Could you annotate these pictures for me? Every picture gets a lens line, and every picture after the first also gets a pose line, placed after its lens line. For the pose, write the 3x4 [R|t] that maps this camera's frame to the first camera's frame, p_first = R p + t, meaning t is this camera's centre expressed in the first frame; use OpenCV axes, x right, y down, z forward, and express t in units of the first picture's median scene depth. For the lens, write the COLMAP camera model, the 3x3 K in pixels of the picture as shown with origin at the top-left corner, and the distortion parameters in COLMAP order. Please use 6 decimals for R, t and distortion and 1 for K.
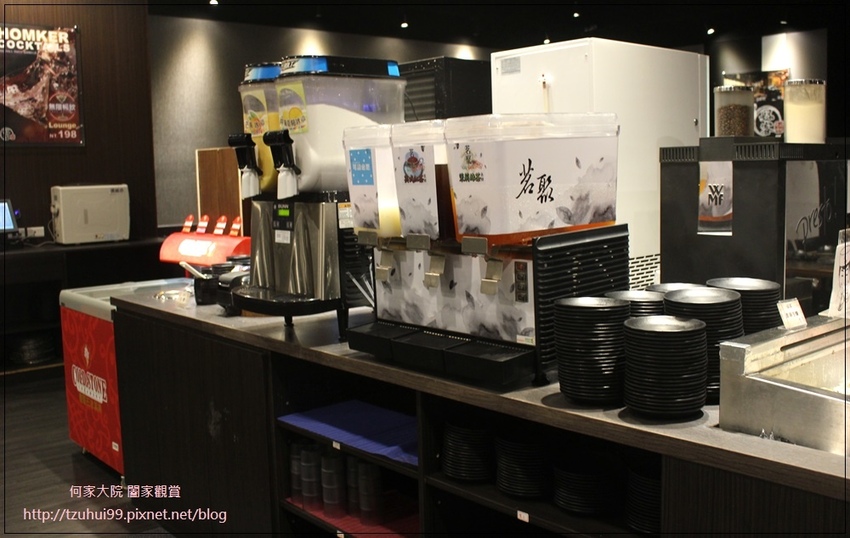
lens RADIAL K [[845.0, 0, 425.0], [0, 845.0, 269.0], [0, 0, 1]] dist [-0.002907, -0.002641]
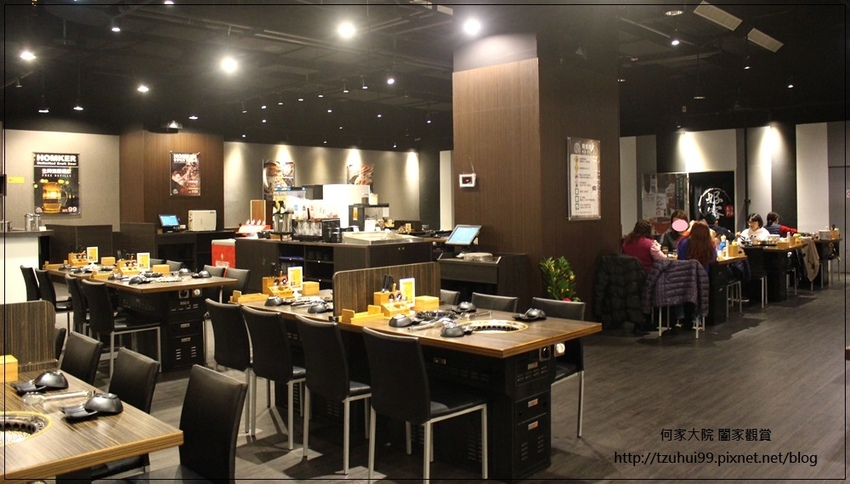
lens RADIAL K [[701.5, 0, 425.0], [0, 701.5, 242.0], [0, 0, 1]] dist [-0.003211, -0.001501]
pose [[0.997111, 0.016233, 0.074197, 0.402868], [-0.011560, 0.997948, -0.062974, 0.360410], [-0.075067, 0.061934, 0.995253, -3.409327]]
